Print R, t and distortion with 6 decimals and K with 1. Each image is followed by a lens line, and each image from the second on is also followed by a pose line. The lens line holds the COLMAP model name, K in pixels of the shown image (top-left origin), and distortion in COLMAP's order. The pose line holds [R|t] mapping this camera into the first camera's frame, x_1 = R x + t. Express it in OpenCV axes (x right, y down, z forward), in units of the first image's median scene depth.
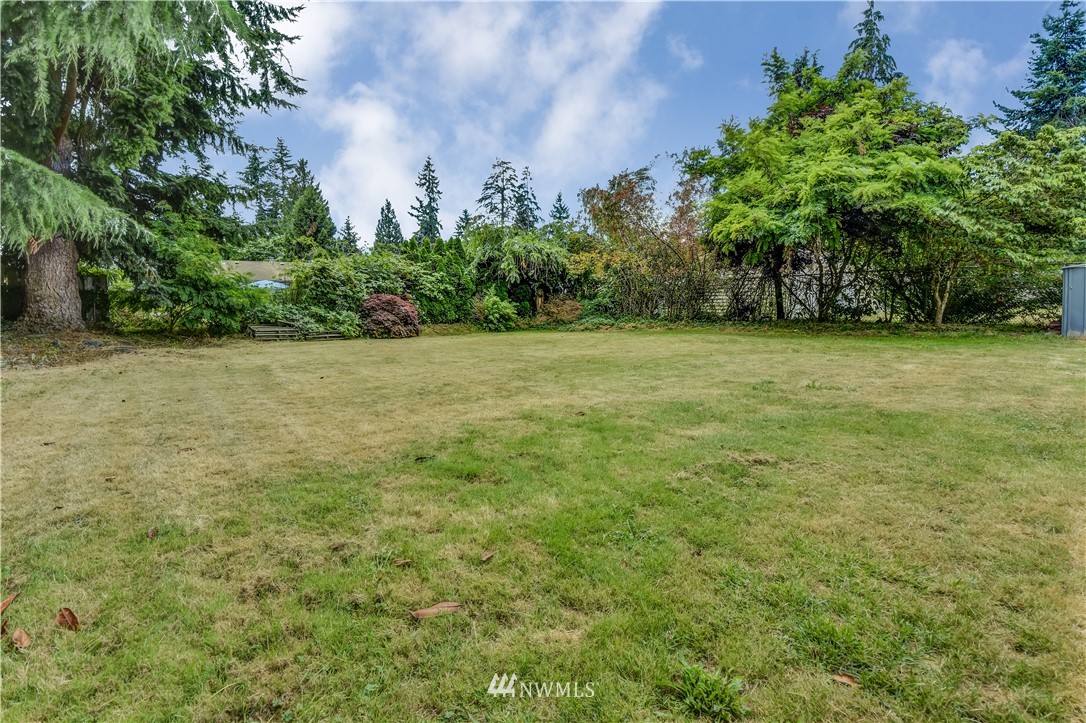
lens RADIAL K [[495.3, 0, 539.6], [0, 495.3, 351.3], [0, 0, 1]] dist [-0.005379, -0.000727]
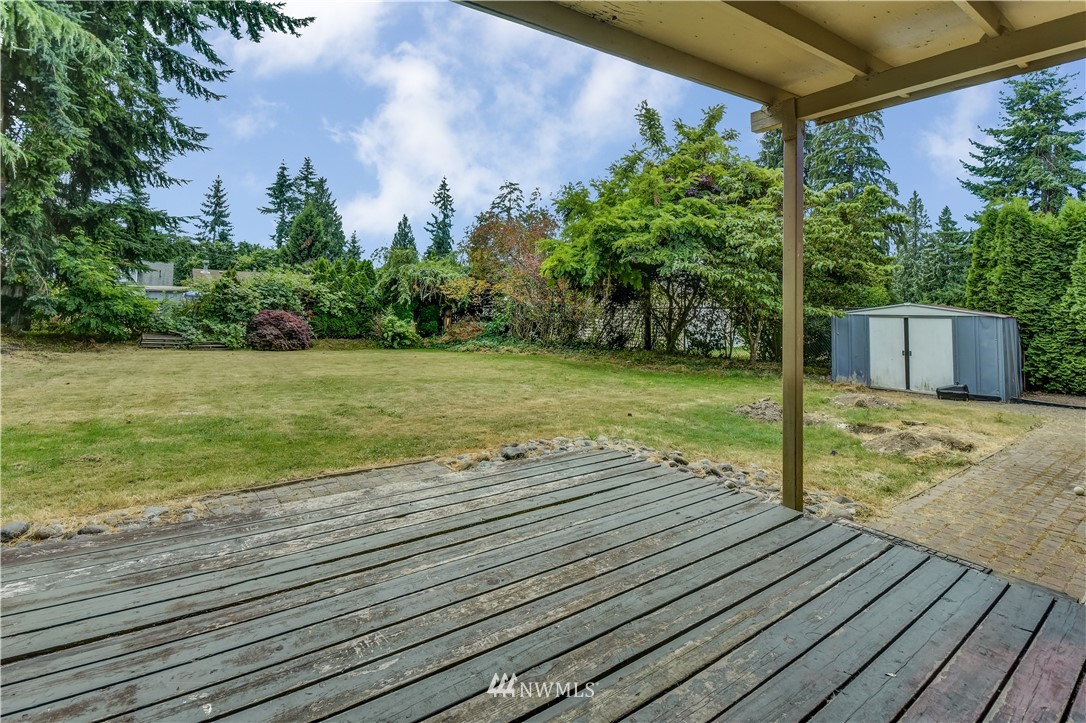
lens RADIAL K [[499.0, 0, 520.3], [0, 499.0, 296.8], [0, 0, 1]] dist [-0.002942, -0.000160]
pose [[0.996092, 0.038107, -0.079676, 0.265594], [-0.048756, 0.989466, -0.136305, -0.016912], [0.073643, 0.139657, 0.987458, -0.050889]]
